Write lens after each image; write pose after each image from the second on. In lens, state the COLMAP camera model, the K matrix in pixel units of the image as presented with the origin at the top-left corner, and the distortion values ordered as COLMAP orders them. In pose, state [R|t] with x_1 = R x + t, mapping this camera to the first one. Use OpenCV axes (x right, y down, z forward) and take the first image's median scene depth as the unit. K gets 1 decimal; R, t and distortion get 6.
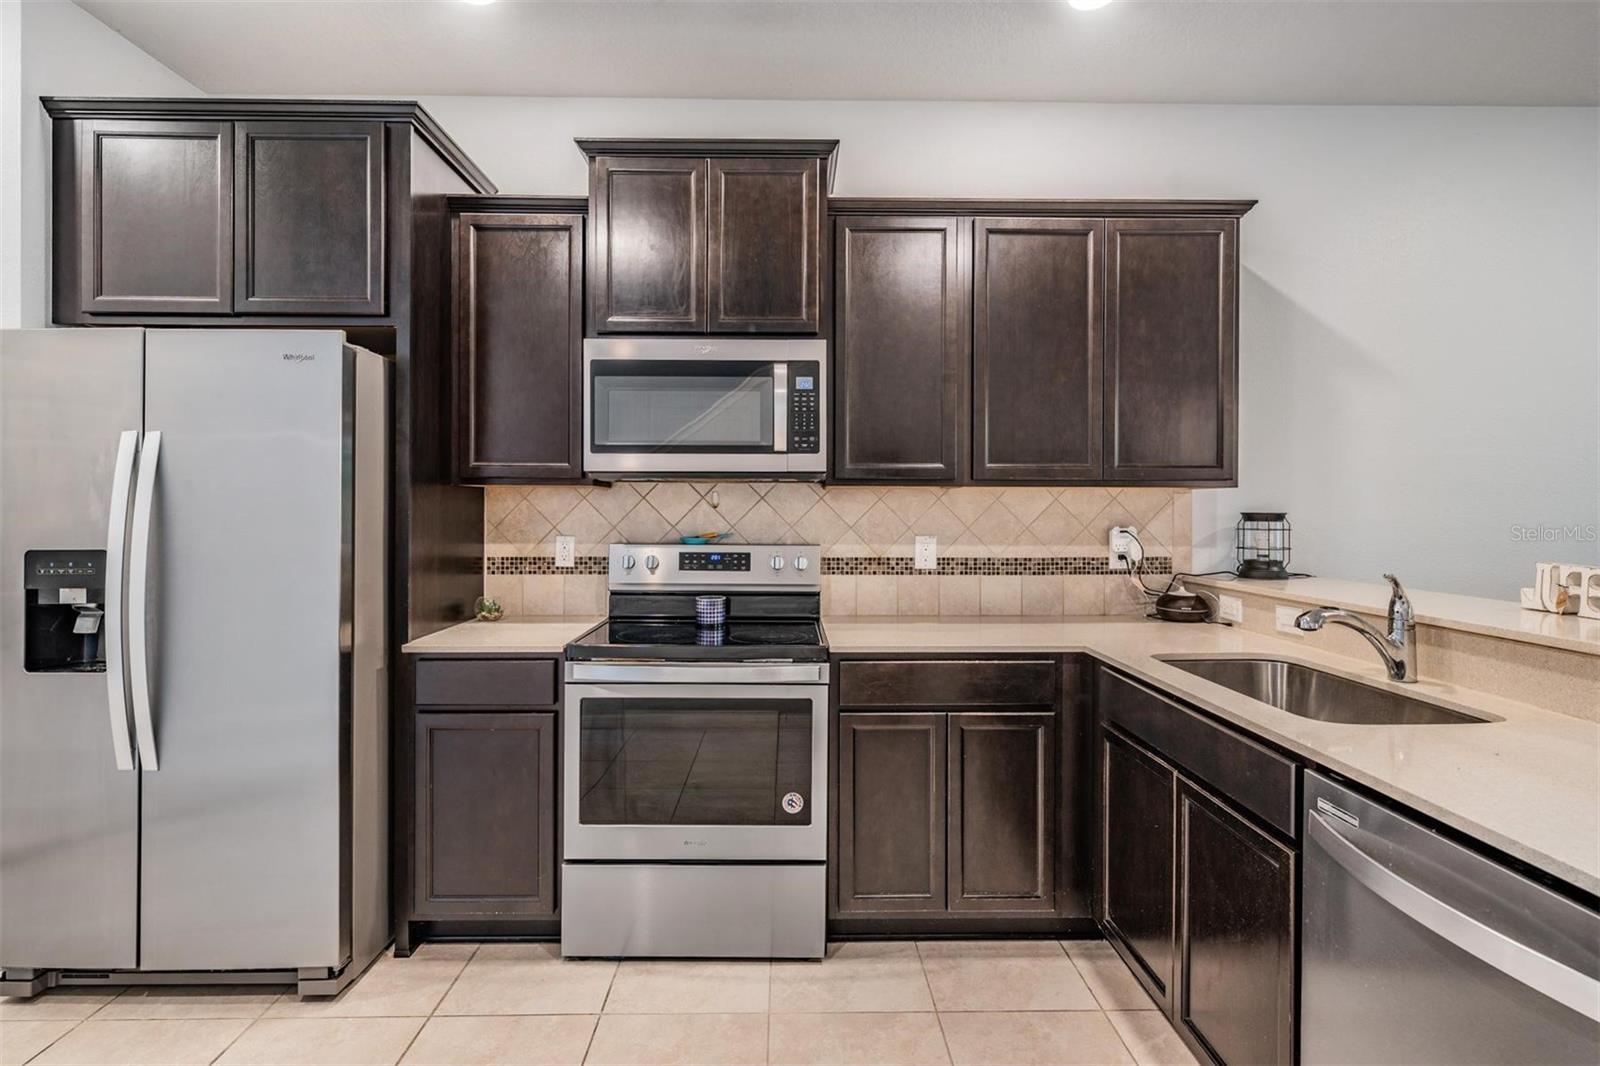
lens RADIAL K [[802.2, 0, 797.1], [0, 802.2, 506.5], [0, 0, 1]] dist [0.002073, 0.000046]
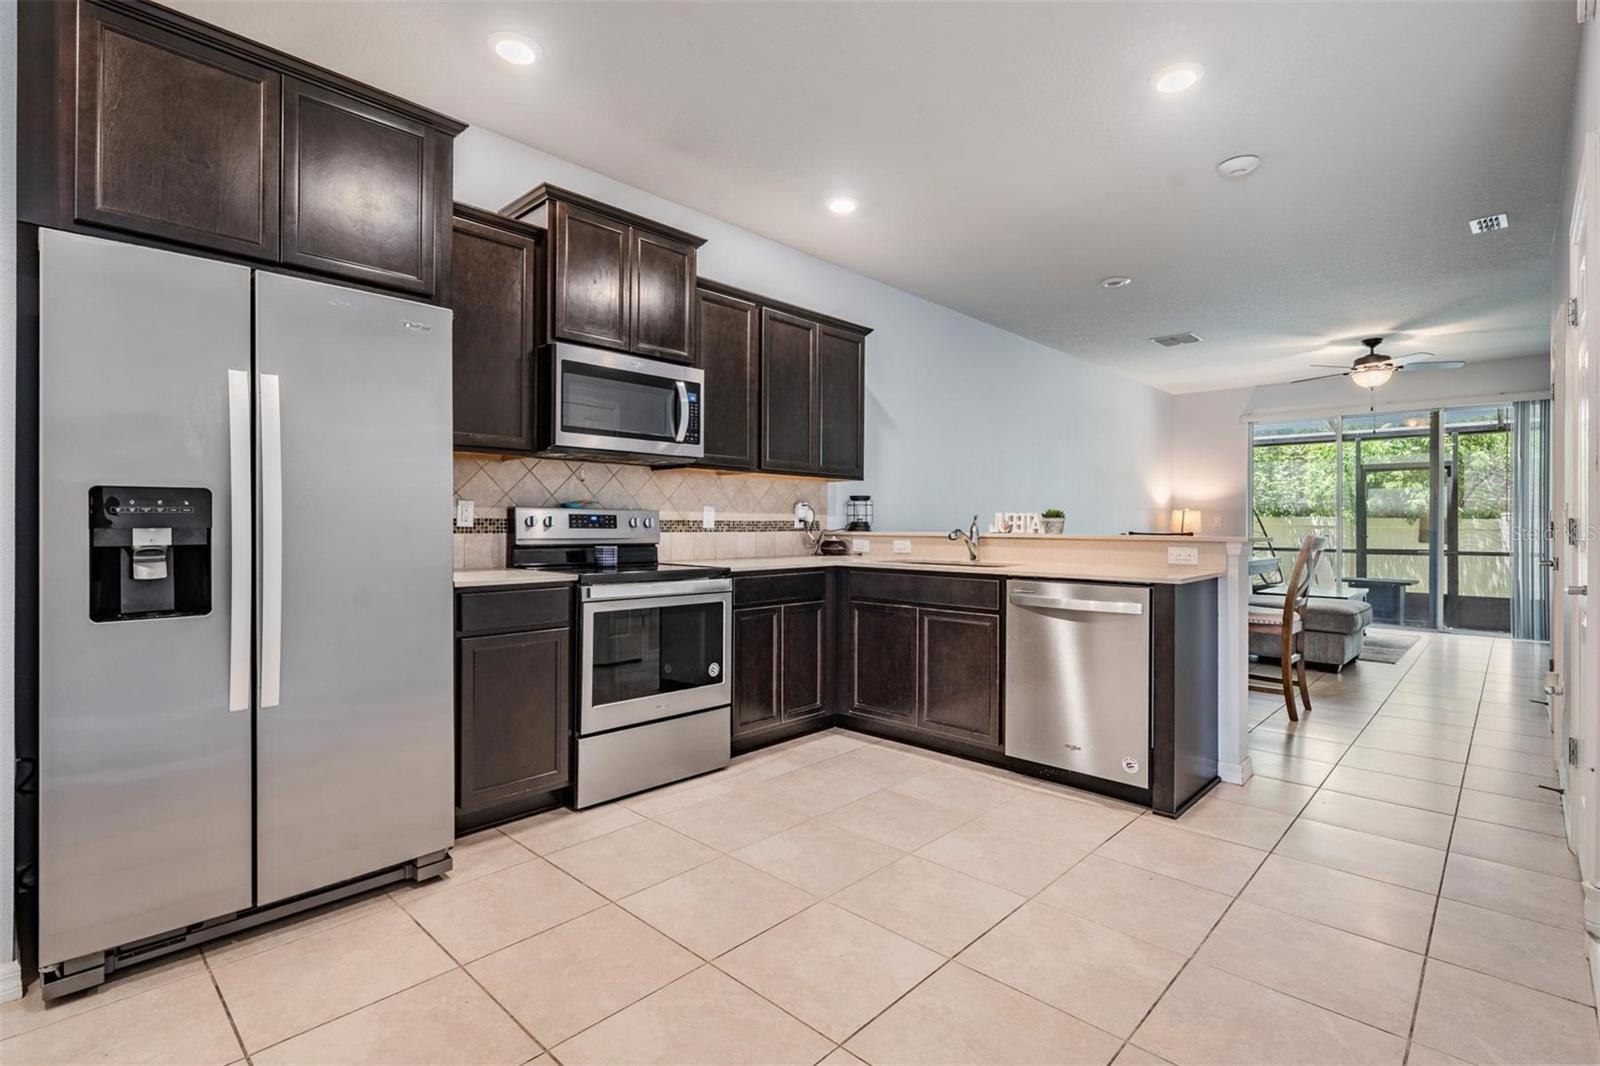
lens RADIAL K [[749.6, 0, 799.4], [0, 749.6, 516.9], [0, 0, 1]] dist [0.001875, -0.000251]
pose [[0.701842, 0.007386, 0.712294, -0.742671], [-0.003907, 0.999971, -0.006520, 0.067863], [-0.712322, 0.001793, 0.701851, -0.104978]]
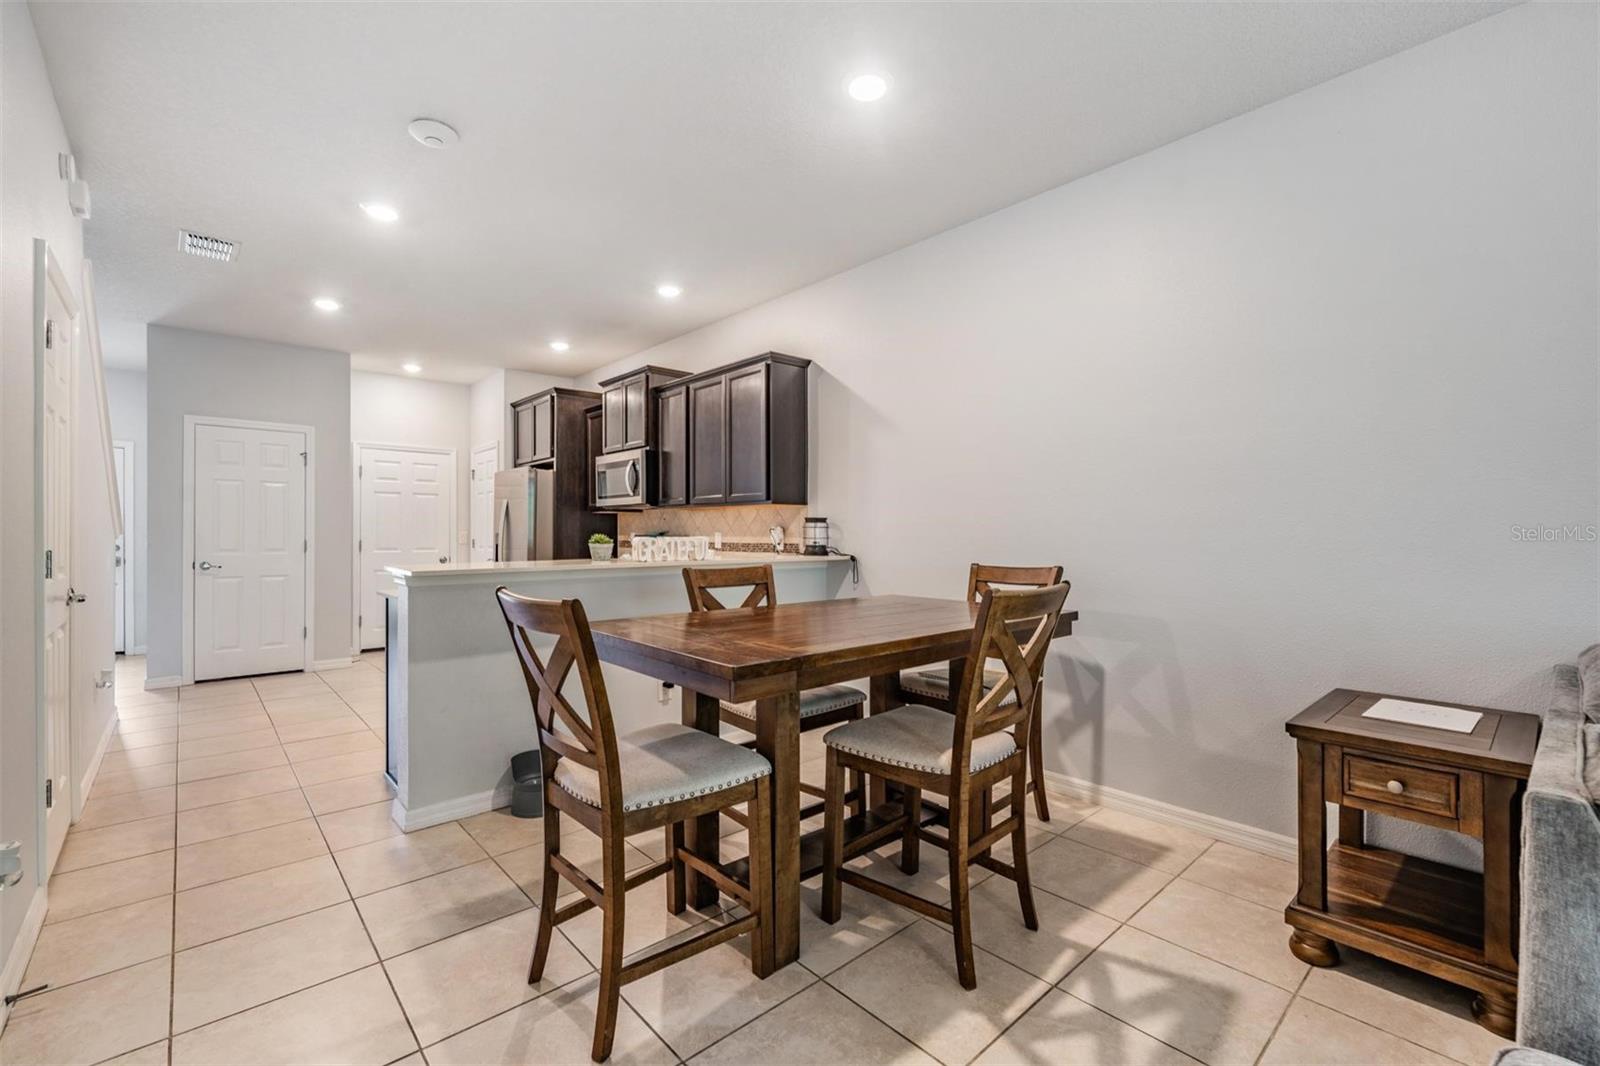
lens RADIAL K [[683.7, 0, 795.3], [0, 683.7, 533.5], [0, 0, 1]] dist [-0.000625, -0.000086]
pose [[0.655938, -0.001372, -0.754813, 1.676493], [0.001680, 0.999999, -0.000358, 0.043040], [0.754813, -0.001033, 0.655940, -0.003471]]
